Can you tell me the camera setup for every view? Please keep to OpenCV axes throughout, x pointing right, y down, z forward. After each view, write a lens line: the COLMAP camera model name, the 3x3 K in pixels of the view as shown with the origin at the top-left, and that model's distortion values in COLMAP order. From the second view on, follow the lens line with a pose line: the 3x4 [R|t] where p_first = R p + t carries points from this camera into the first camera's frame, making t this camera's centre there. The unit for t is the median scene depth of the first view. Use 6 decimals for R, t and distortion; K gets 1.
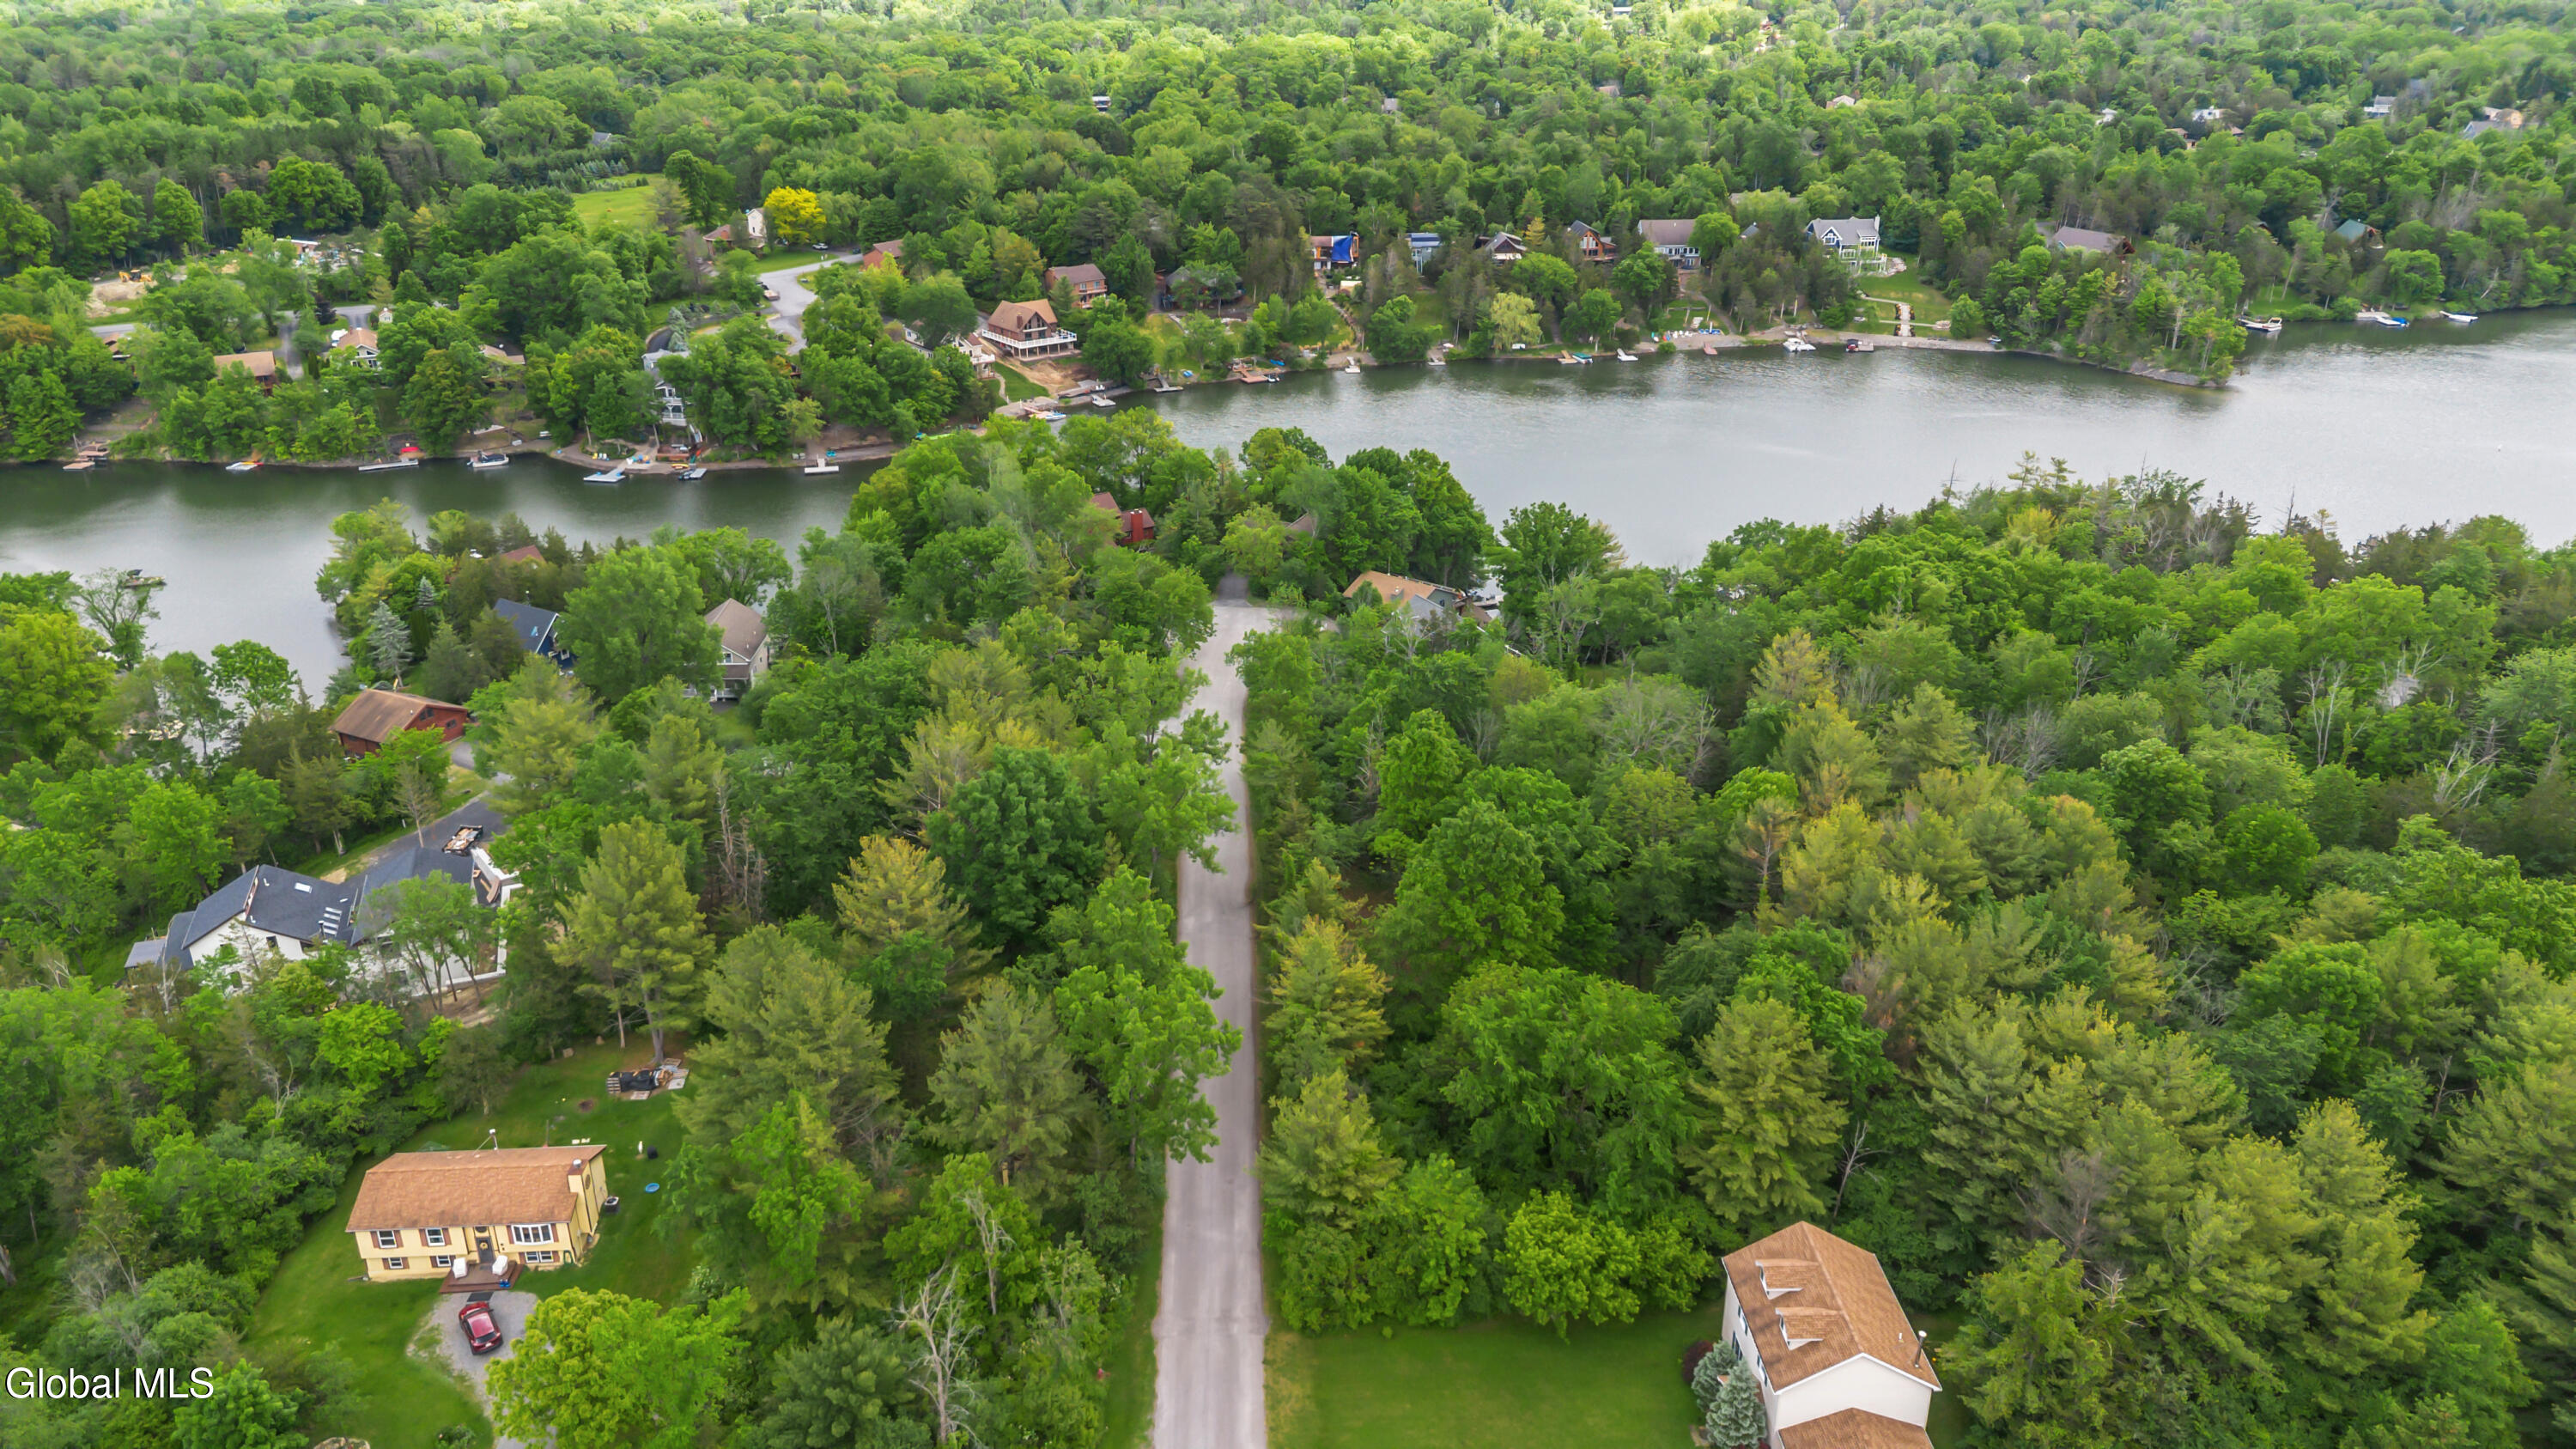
lens RADIAL K [[1814.9, 0, 1284.1], [0, 1814.9, 734.8], [0, 0, 1]] dist [0.067257, -0.056359]
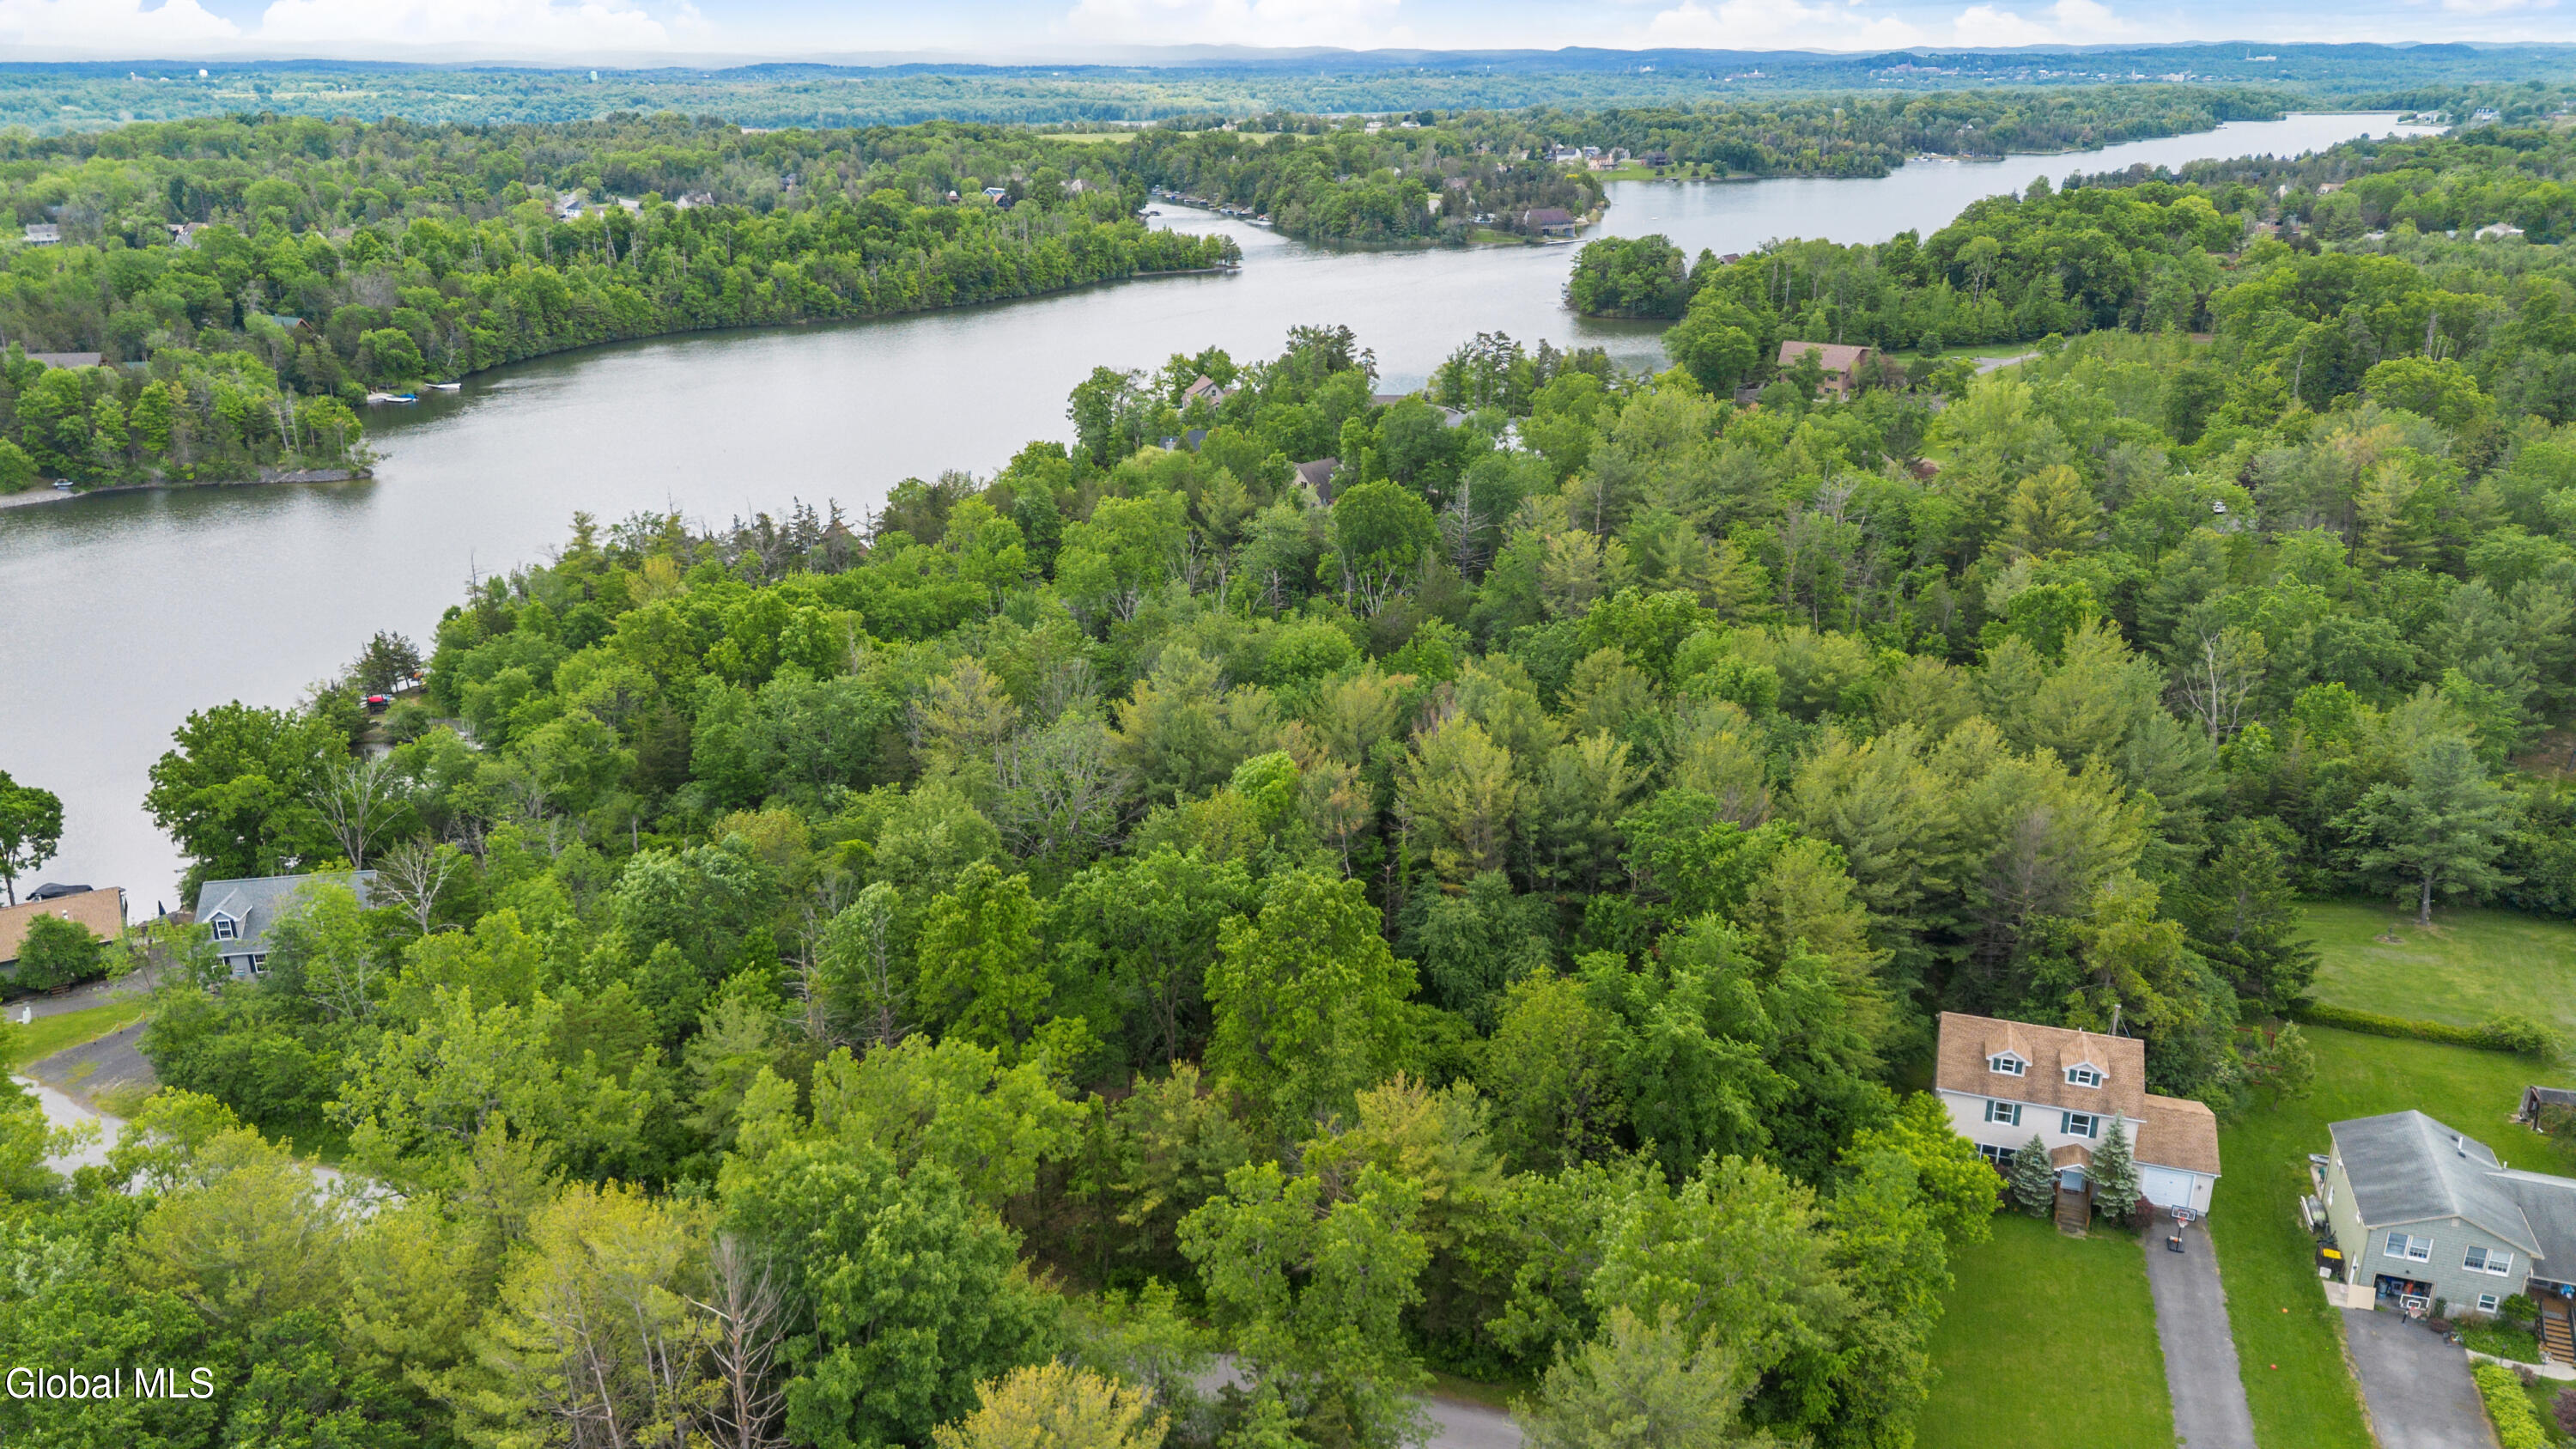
lens RADIAL K [[1814.9, 0, 1284.0], [0, 1814.9, 709.5], [0, 0, 1]] dist [0.067257, -0.056359]
pose [[0.354824, -0.305956, 0.883454, -0.170892], [0.385022, 0.908909, 0.160133, -0.046419], [-0.851973, 0.283330, 0.440303, 0.202953]]
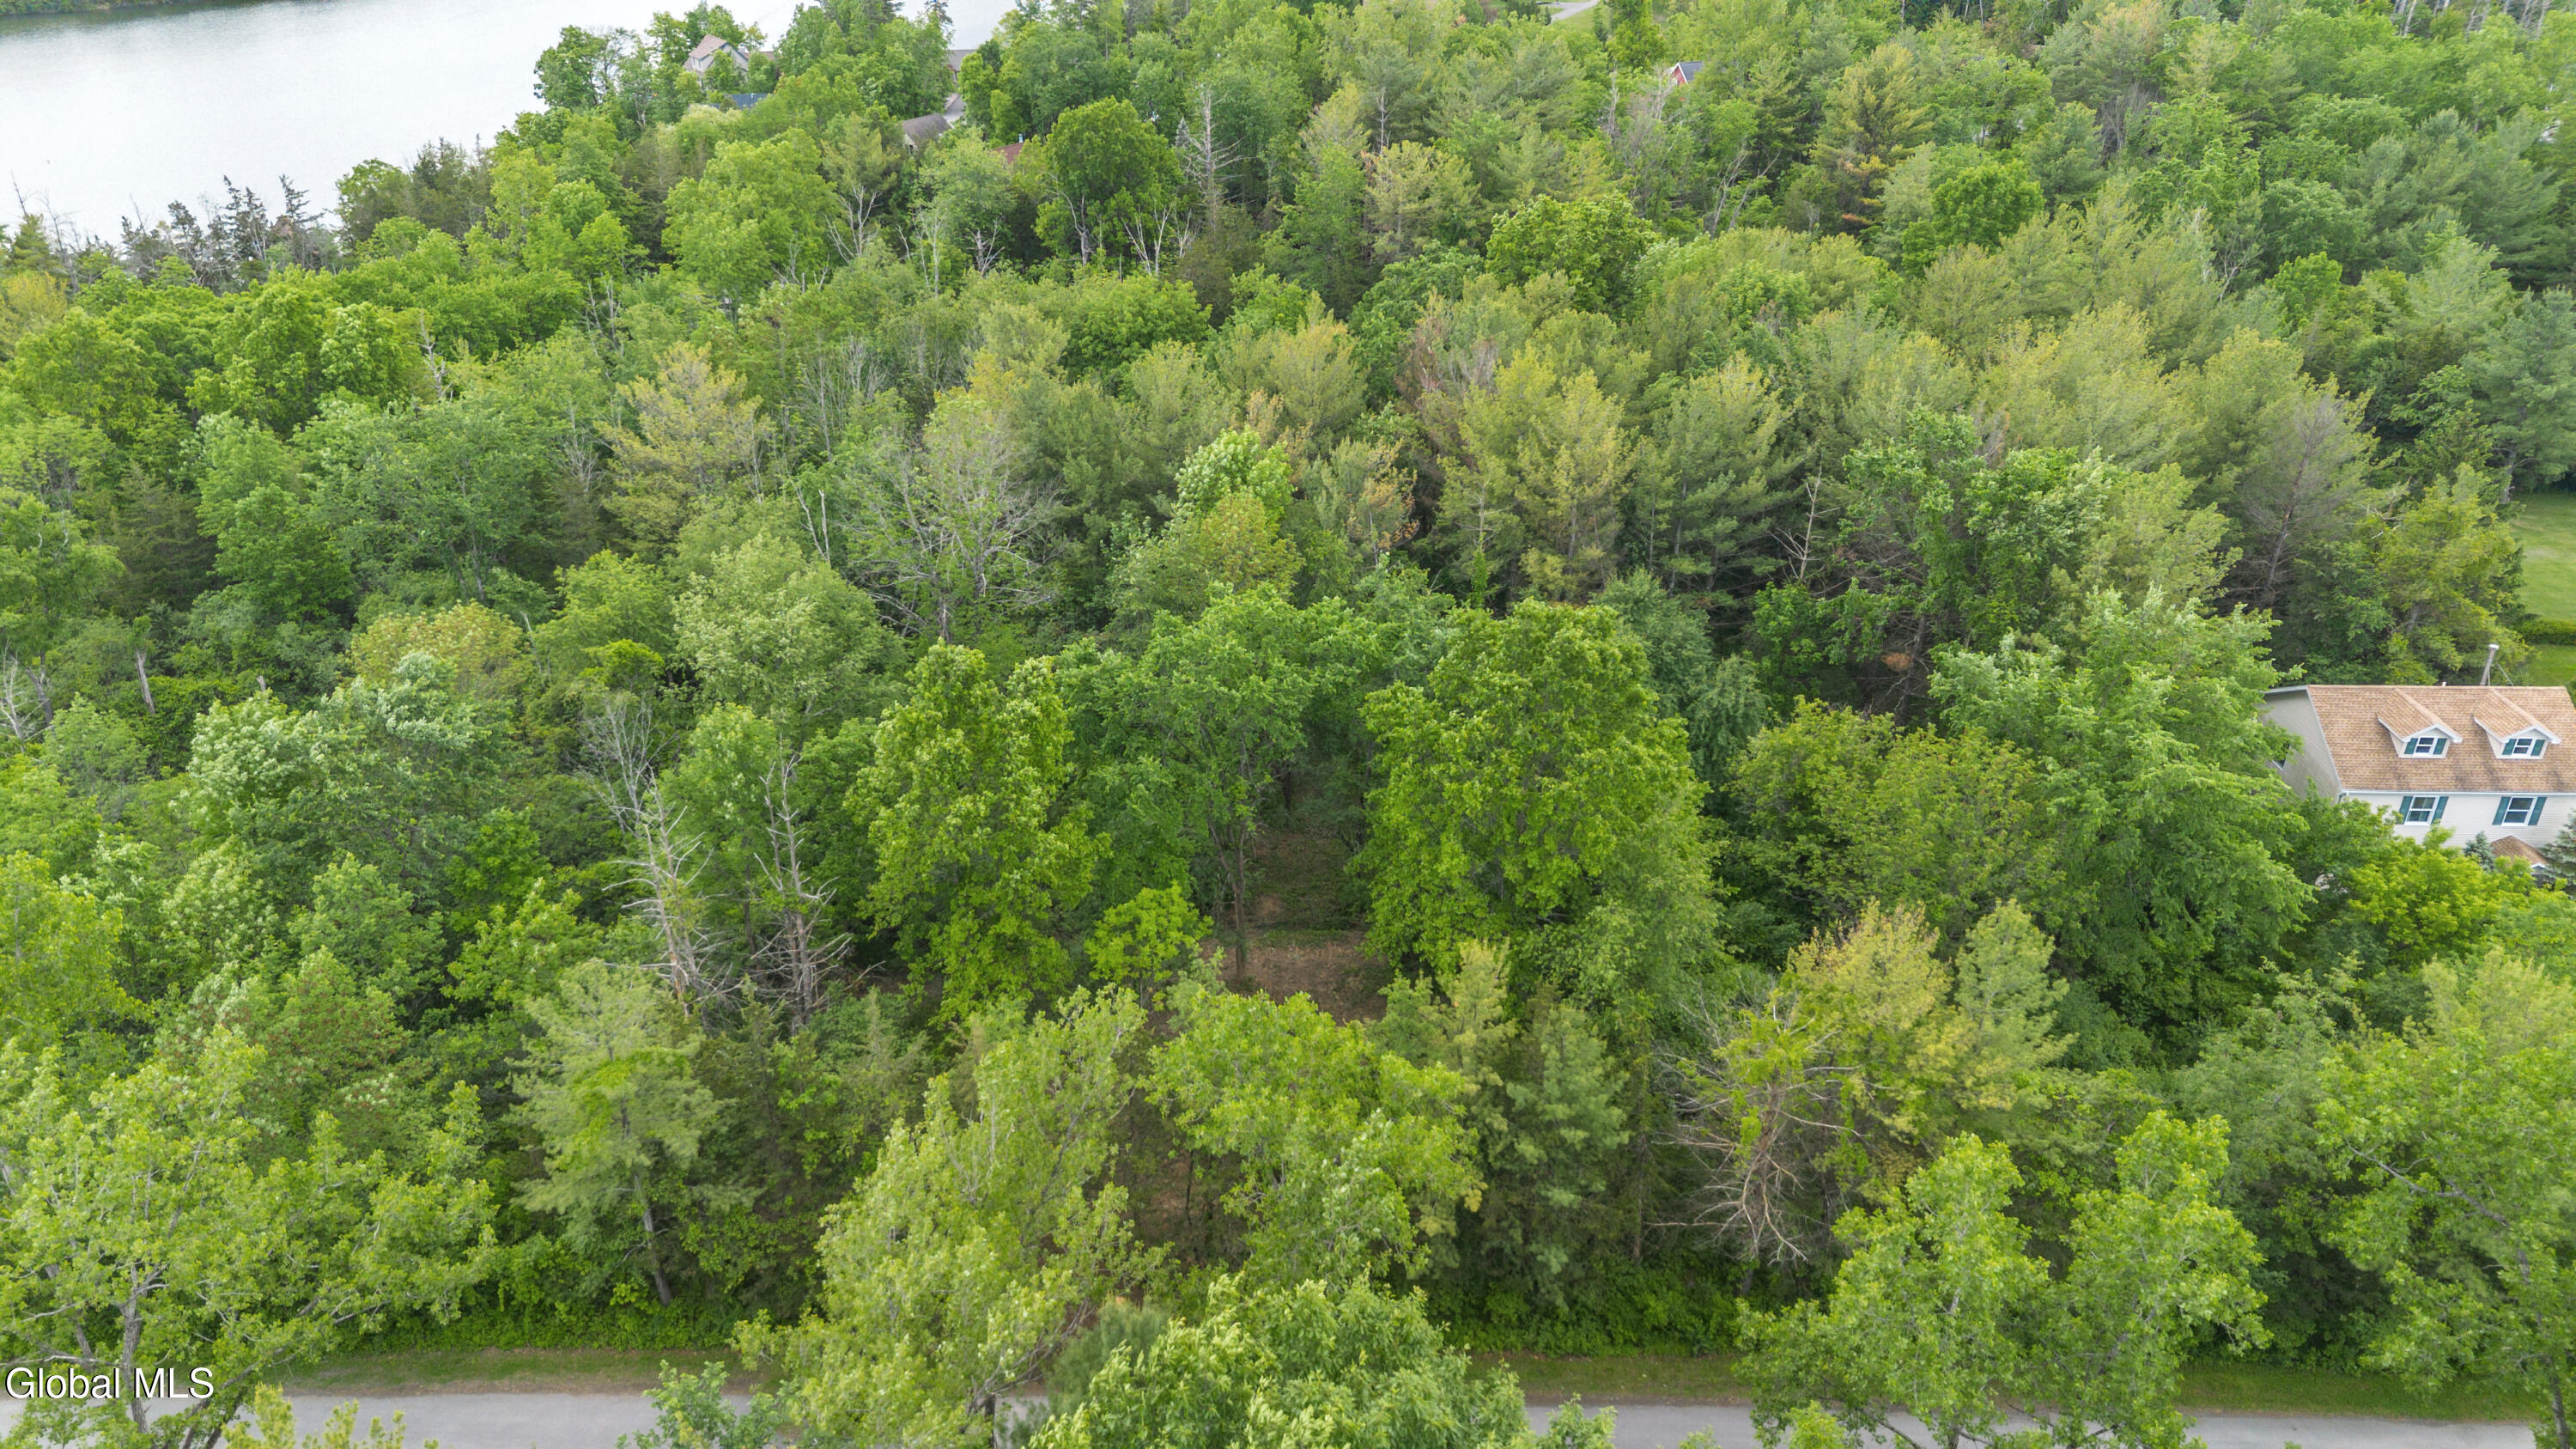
lens RADIAL K [[1814.9, 0, 1284.3], [0, 1814.9, 706.1], [0, 0, 1]] dist [0.067257, -0.056359]
pose [[0.052024, -0.454885, 0.889029, -0.099614], [0.403689, 0.823837, 0.397905, -0.046416], [-0.913416, 0.338190, 0.226491, 0.300156]]
